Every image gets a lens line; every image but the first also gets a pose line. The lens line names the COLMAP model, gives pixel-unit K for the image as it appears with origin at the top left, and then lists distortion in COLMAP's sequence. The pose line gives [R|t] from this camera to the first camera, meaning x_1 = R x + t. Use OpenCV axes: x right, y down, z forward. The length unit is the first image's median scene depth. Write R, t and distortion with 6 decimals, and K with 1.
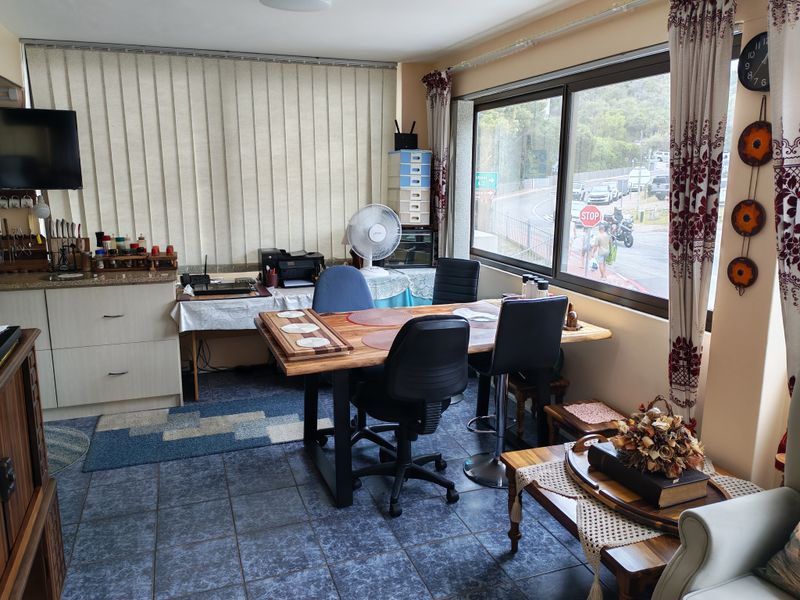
lens RADIAL K [[602.0, 0, 400.0], [0, 602.0, 300.0], [0, 0, 1]] dist [0.006170, -0.053220]
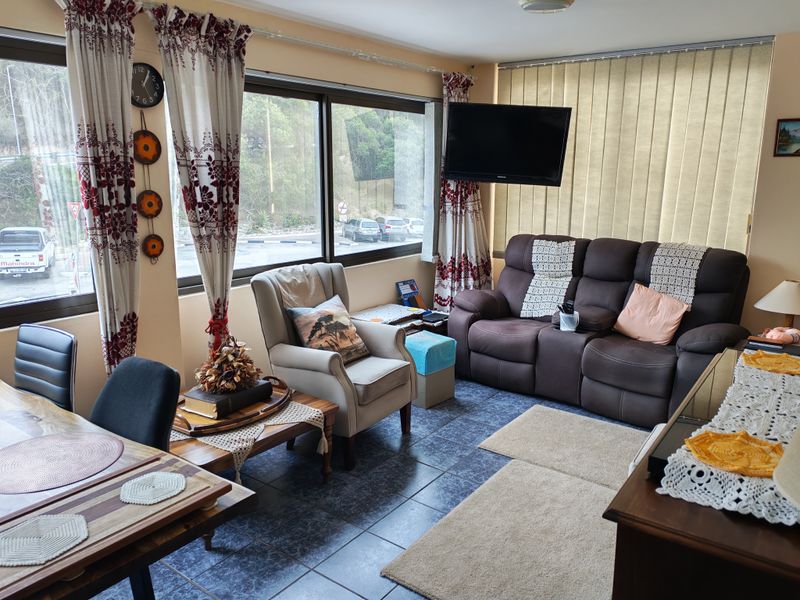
lens RADIAL K [[602.0, 0, 400.0], [0, 602.0, 300.0], [0, 0, 1]] dist [0.006170, -0.053220]
pose [[-0.550877, -0.186752, 0.813424, -0.455064], [0.159354, 0.933175, 0.322165, -0.152876], [-0.819232, 0.307096, -0.484305, 0.690577]]
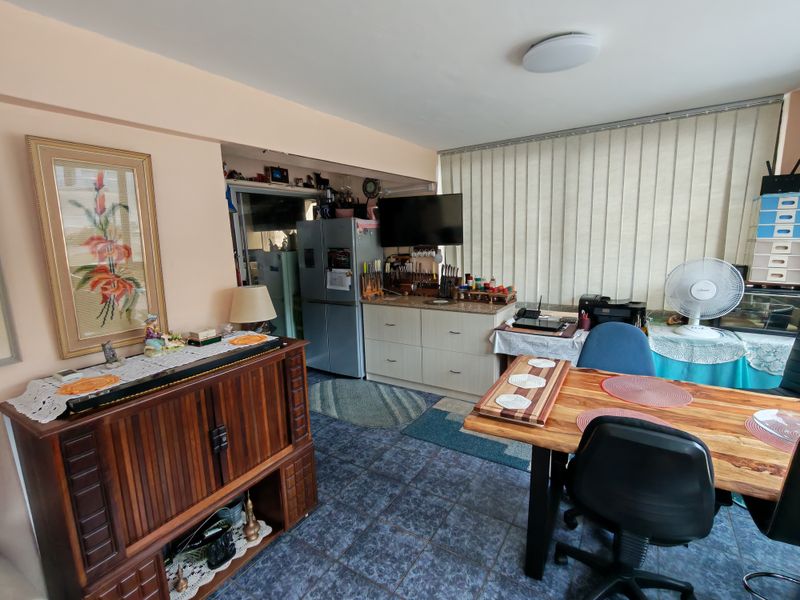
lens RADIAL K [[380.3, 0, 400.0], [0, 380.3, 300.0], [0, 0, 1]] dist [-0.000746, -0.000385]
pose [[0.592885, 0.108255, -0.797977, 0.154596], [-0.123147, 0.991456, 0.043007, -0.067906], [0.795815, 0.072770, 0.601151, 0.305838]]
